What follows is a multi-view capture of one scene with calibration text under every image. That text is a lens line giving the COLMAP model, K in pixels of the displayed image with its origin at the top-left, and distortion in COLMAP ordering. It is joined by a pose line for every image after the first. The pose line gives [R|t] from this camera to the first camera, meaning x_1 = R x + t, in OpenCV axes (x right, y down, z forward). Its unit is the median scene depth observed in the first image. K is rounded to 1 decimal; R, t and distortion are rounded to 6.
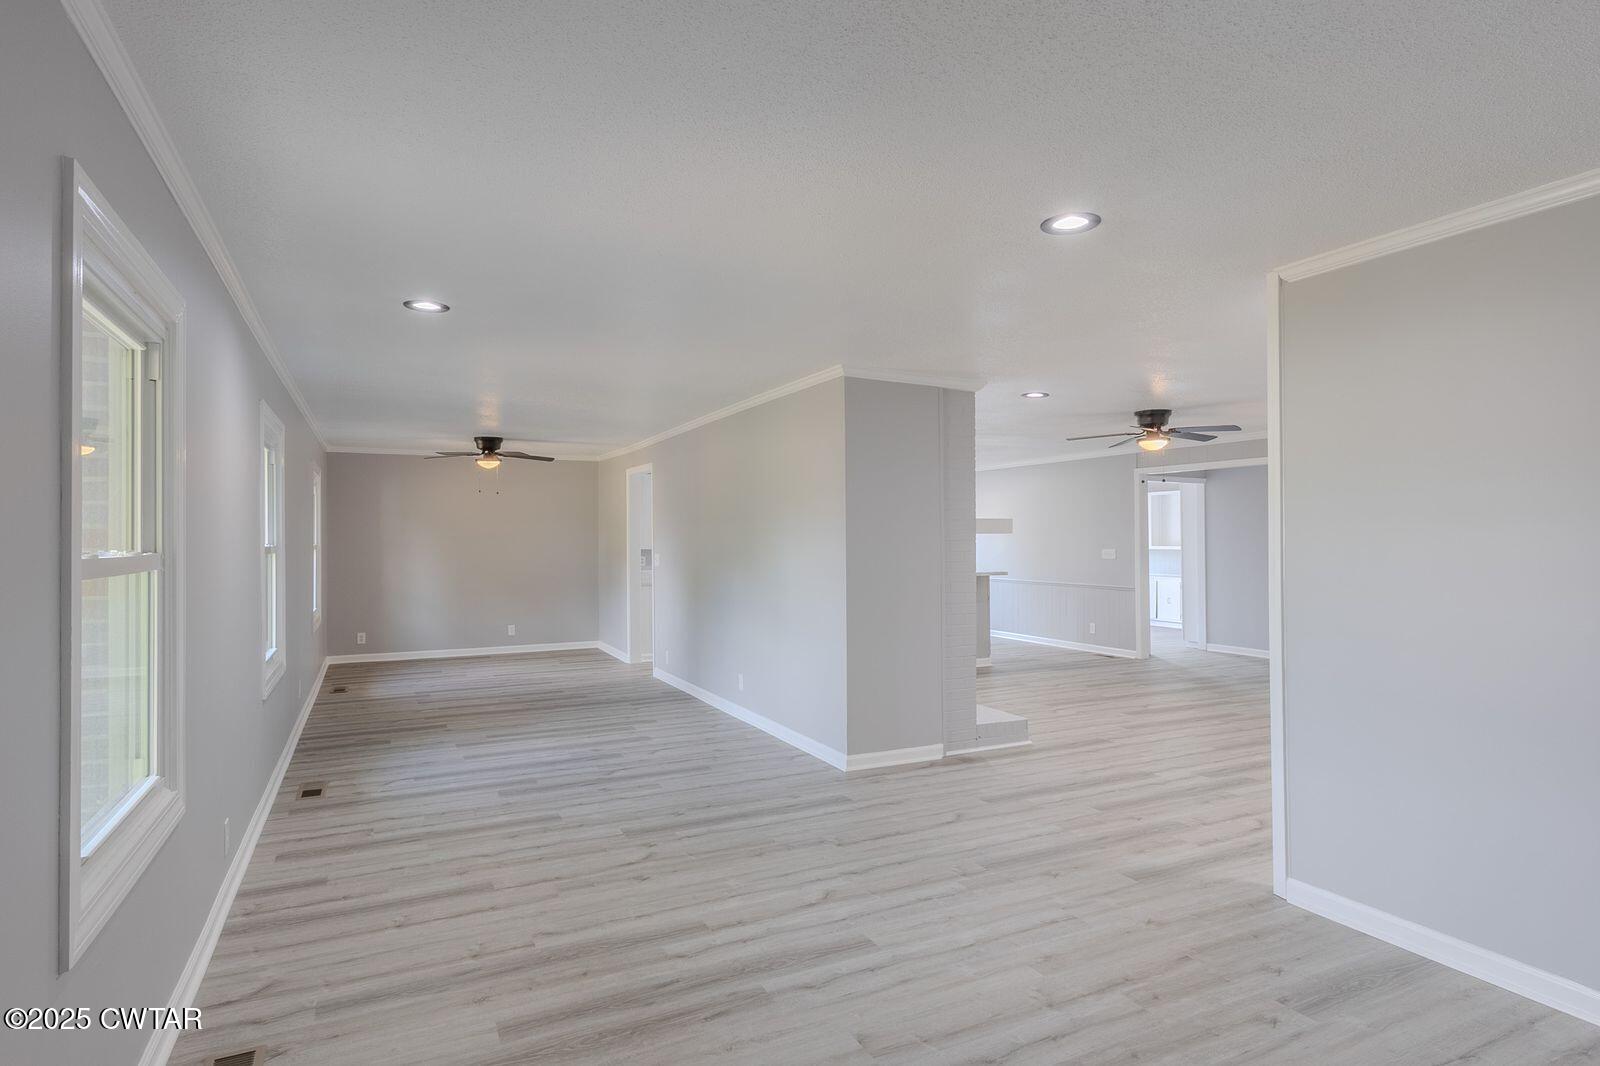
lens RADIAL K [[859.0, 0, 800.0], [0, 859.0, 533.0], [0, 0, 1]] dist [0.003679, 0.001961]
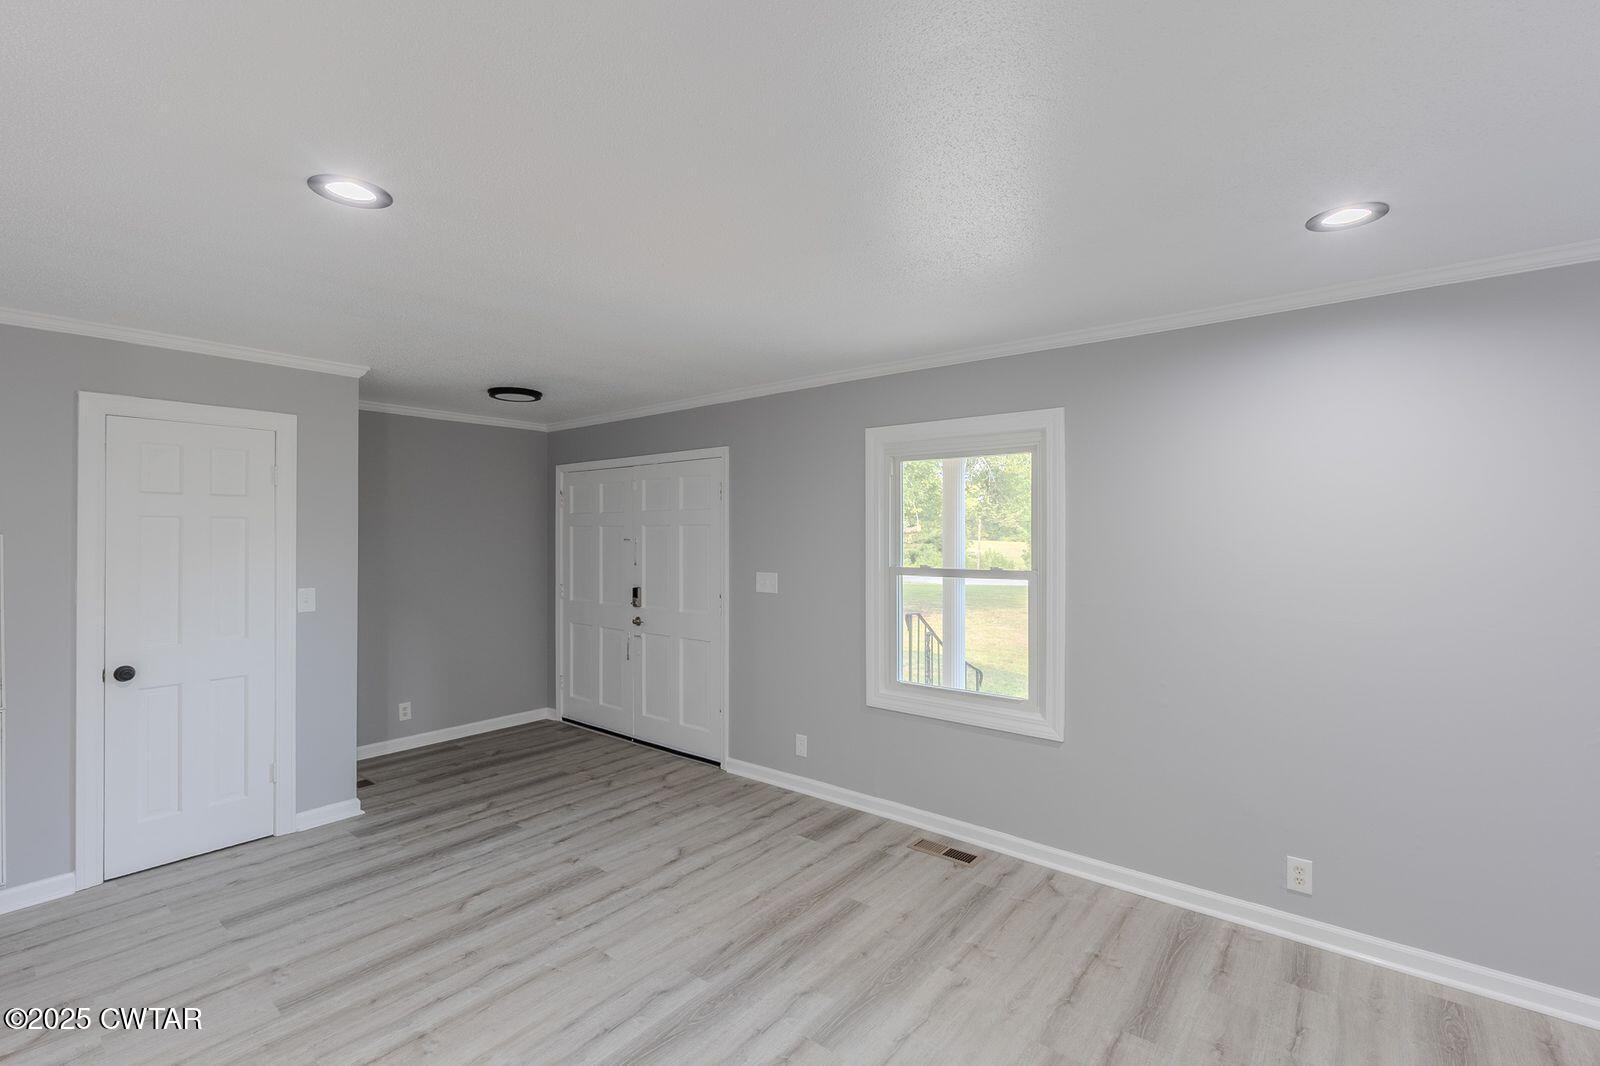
lens RADIAL K [[707.4, 0, 800.0], [0, 707.4, 533.0], [0, 0, 1]] dist [0.002750, -0.000176]
pose [[-0.908624, -0.002103, -0.417609, 0.139913], [0.003447, 0.999916, -0.012534, -0.019948], [0.417600, -0.012828, -0.908540, 1.165500]]
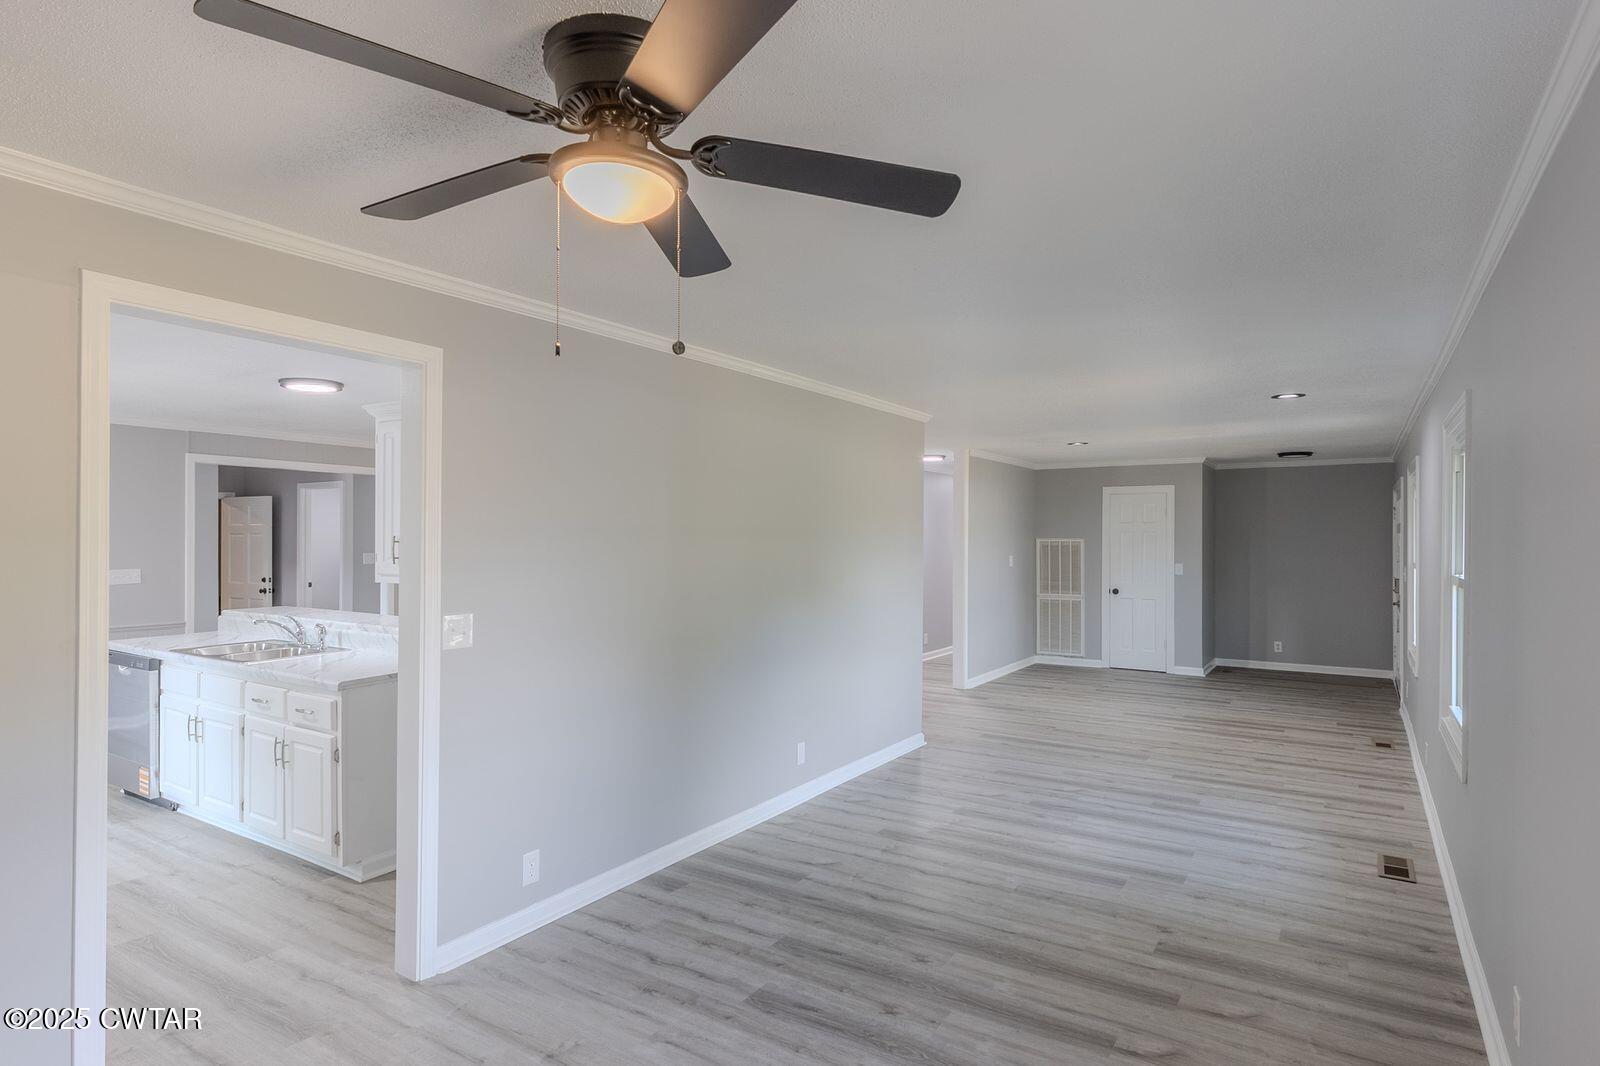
lens RADIAL K [[859.0, 0, 800.0], [0, 859.0, 533.0], [0, 0, 1]] dist [0.003679, 0.001961]
pose [[-0.513481, 0.004118, 0.858091, -1.104657], [-0.008785, 0.999911, -0.010055, -0.015553], [-0.858056, -0.012701, -0.513399, 2.156888]]
